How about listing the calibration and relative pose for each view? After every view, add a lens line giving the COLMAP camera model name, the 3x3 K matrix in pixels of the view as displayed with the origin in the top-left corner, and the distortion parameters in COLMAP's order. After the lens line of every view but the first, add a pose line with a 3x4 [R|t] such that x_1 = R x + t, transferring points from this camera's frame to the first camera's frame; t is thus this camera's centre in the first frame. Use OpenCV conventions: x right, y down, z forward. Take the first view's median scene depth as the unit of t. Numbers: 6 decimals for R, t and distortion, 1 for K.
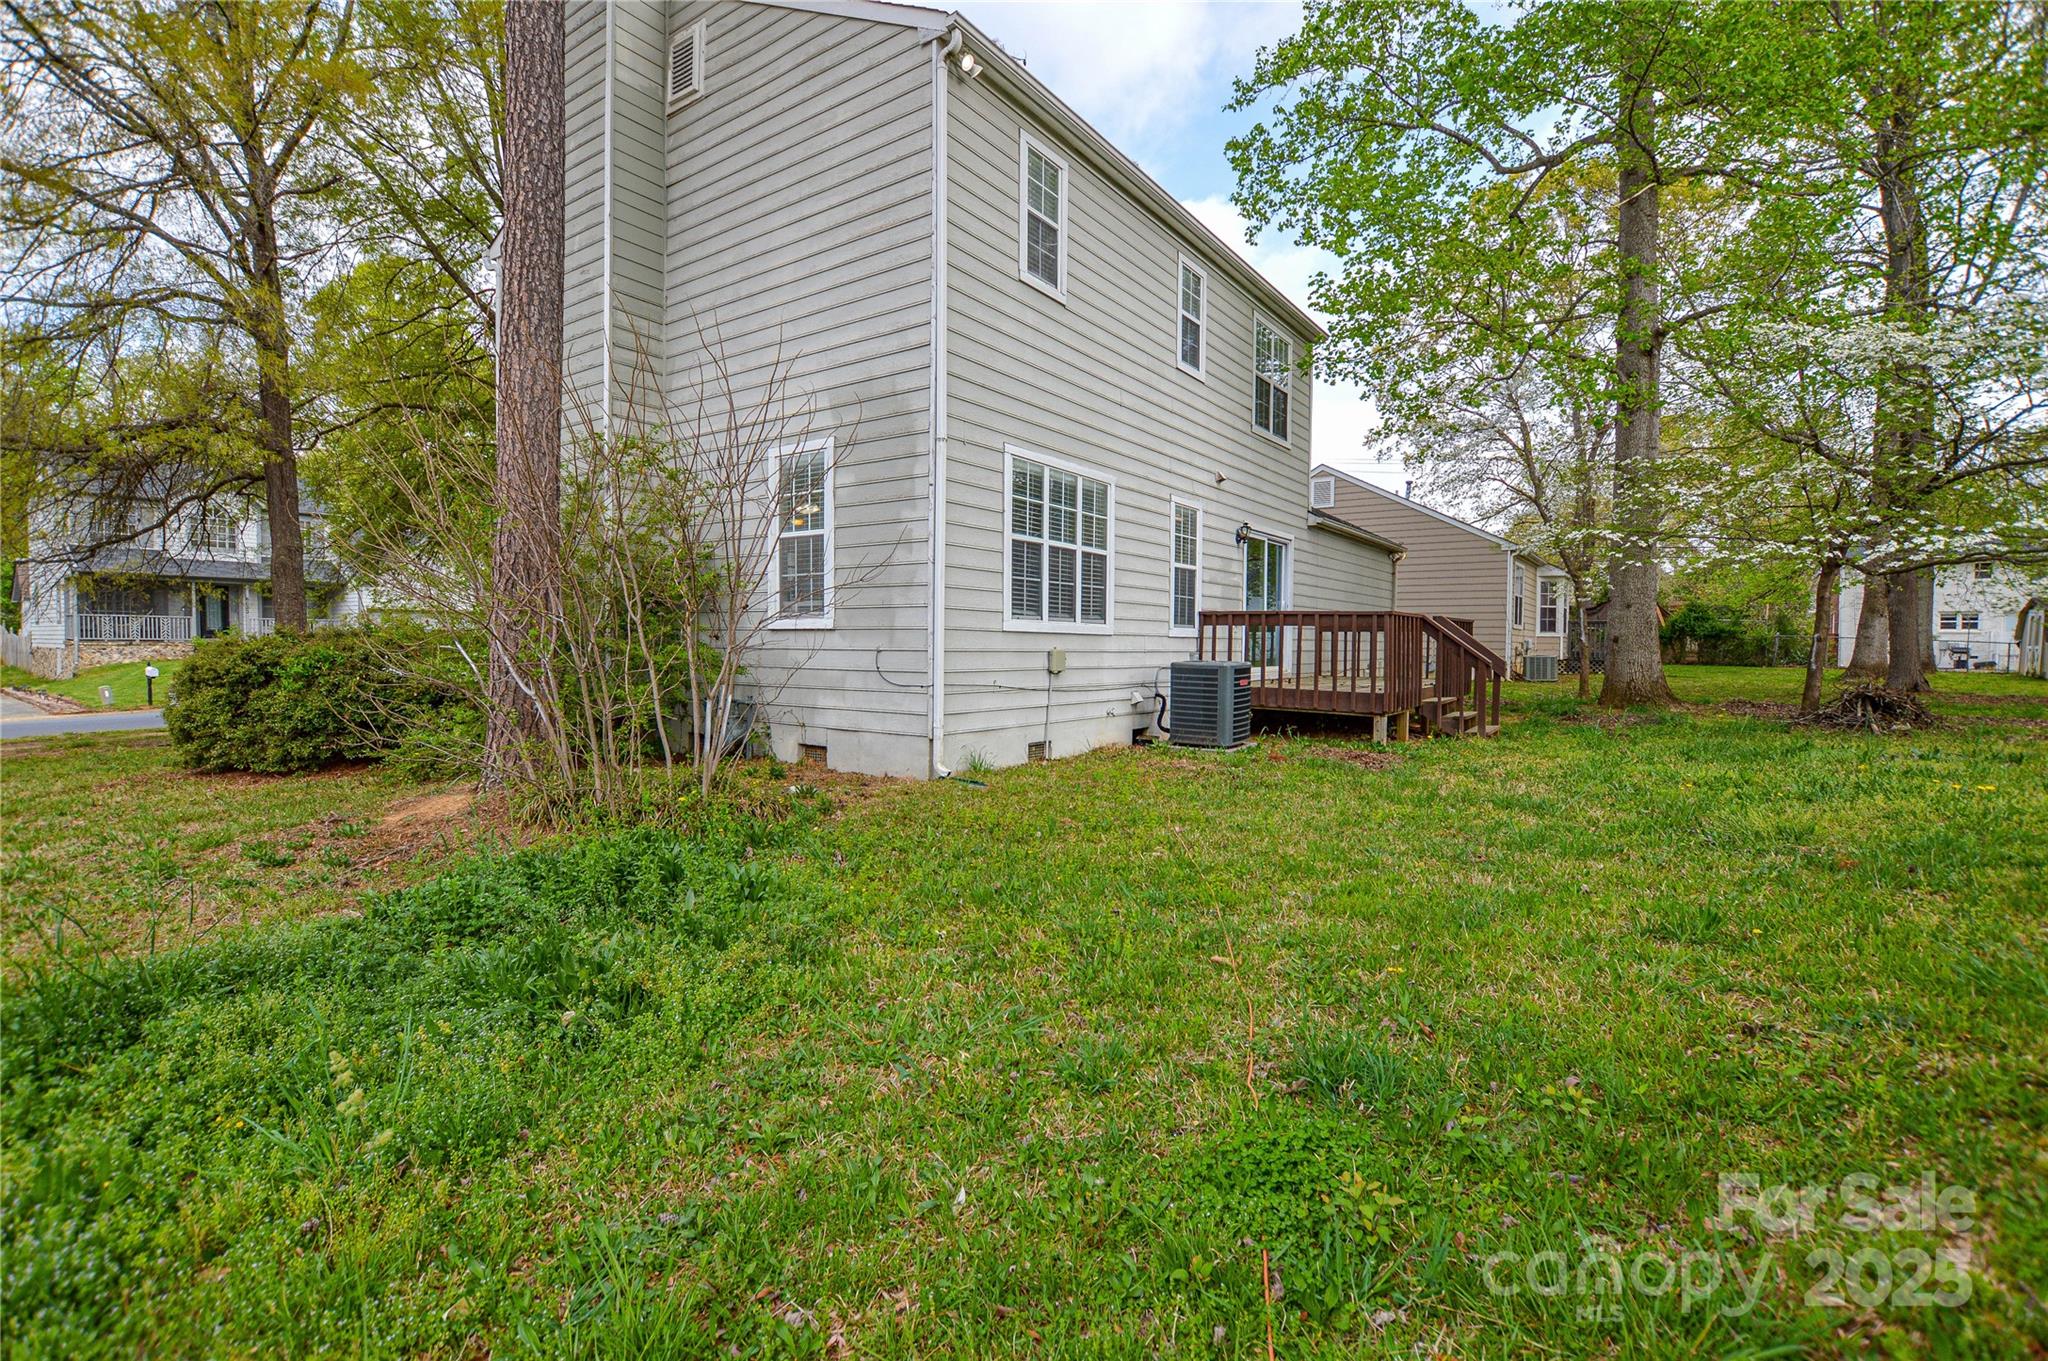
lens RADIAL K [[925.9, 0, 1016.5], [0, 925.9, 679.8], [0, 0, 1]] dist [-0.024919, 0.000547]
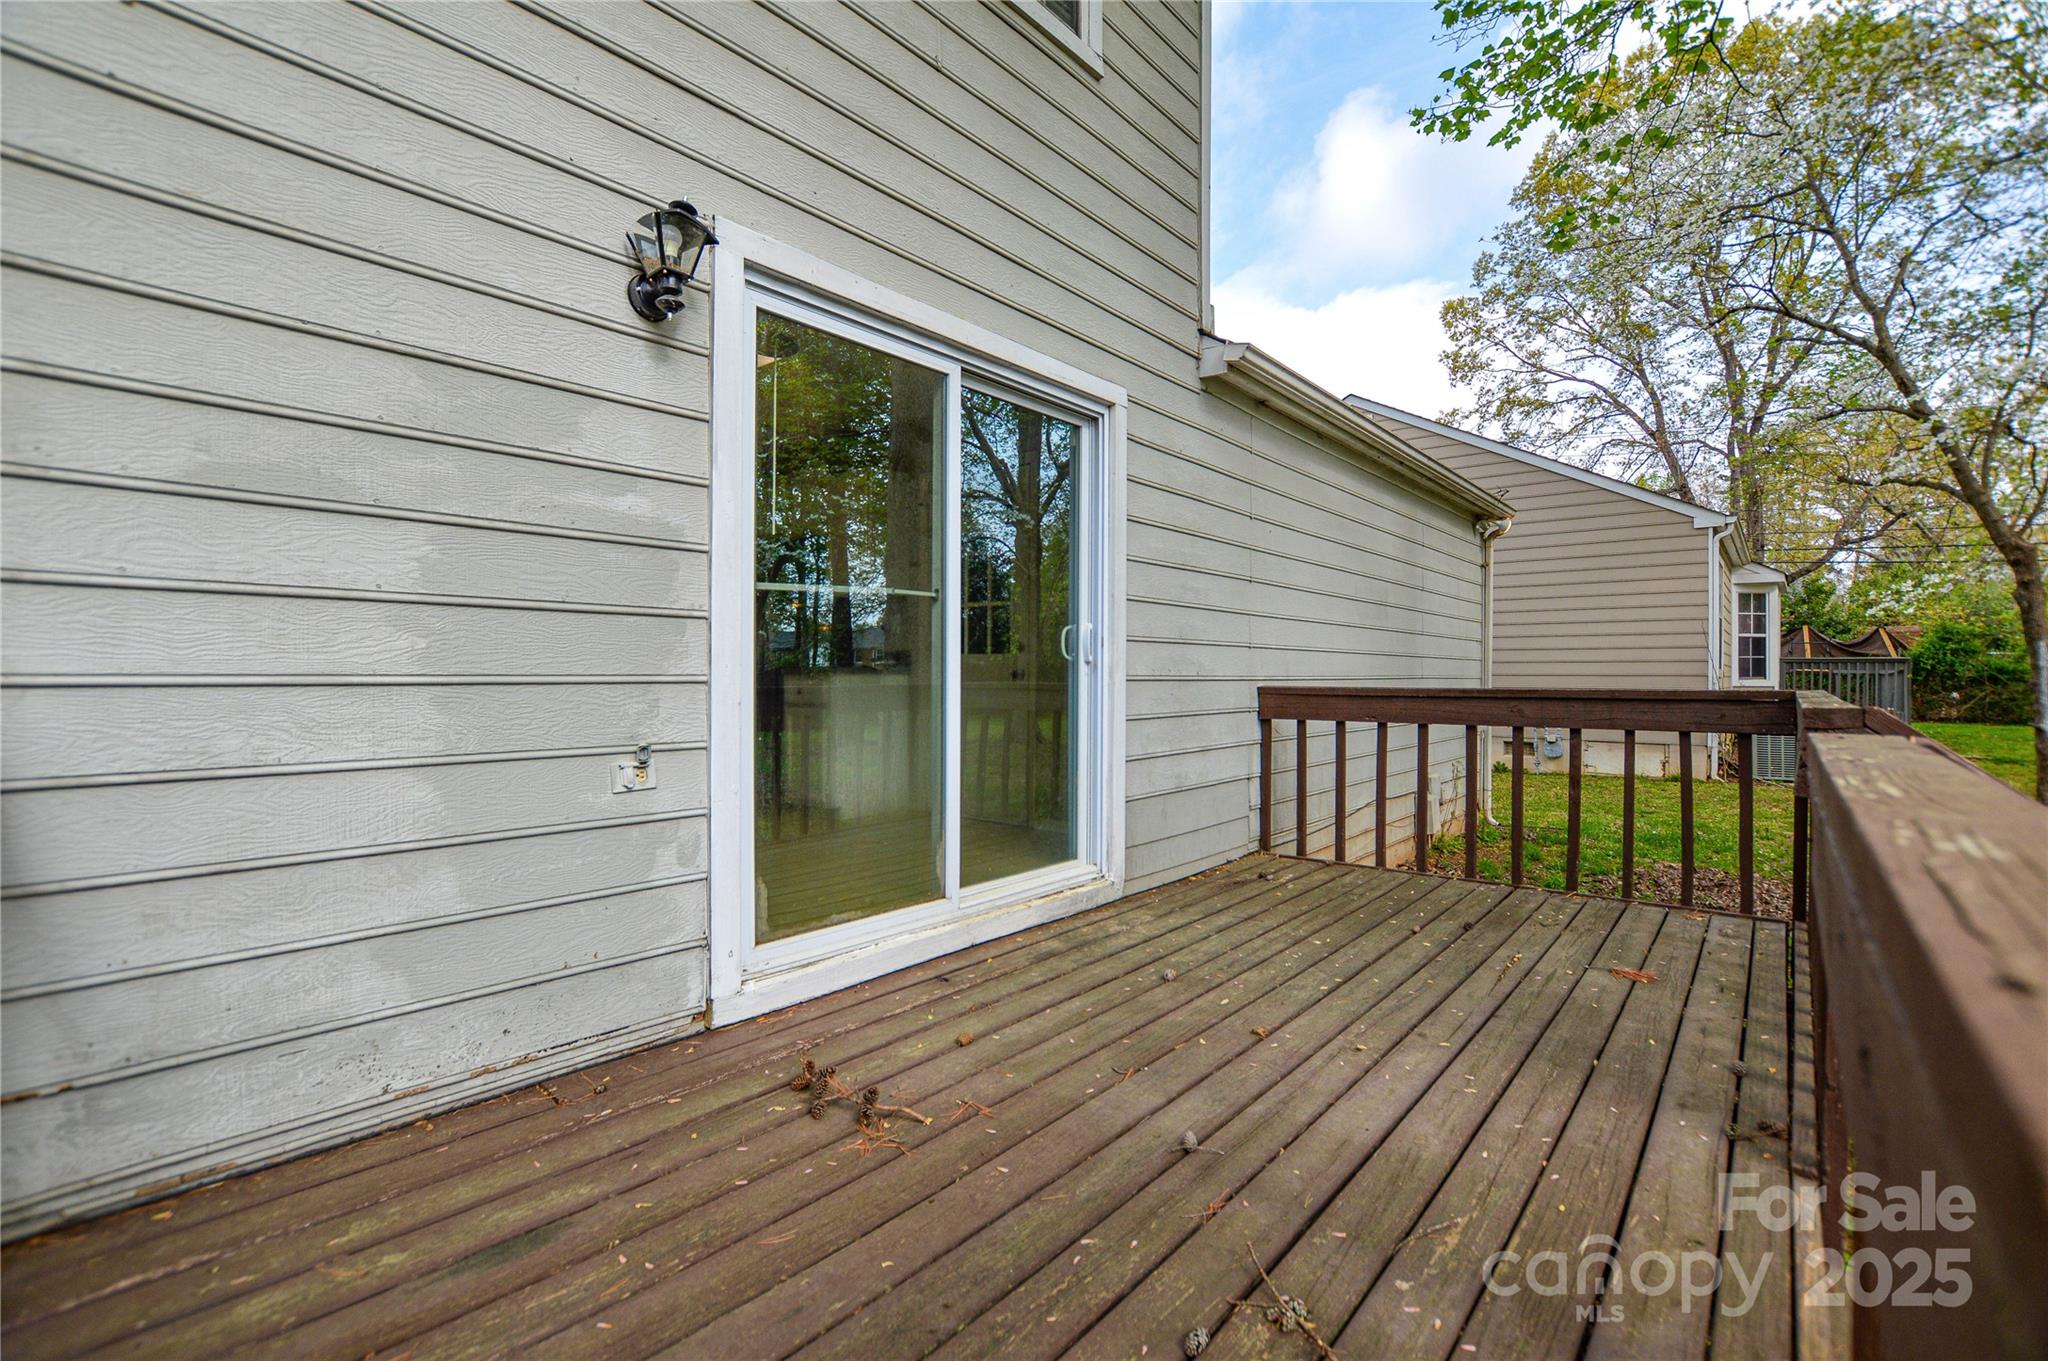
lens RADIAL K [[925.9, 0, 1016.5], [0, 925.9, 679.8], [0, 0, 1]] dist [-0.024919, 0.000547]
pose [[0.997064, -0.007695, -0.076179, 0.372132], [0.004699, 0.999211, -0.039432, -0.073537], [0.076423, 0.038958, 0.996314, 0.932433]]
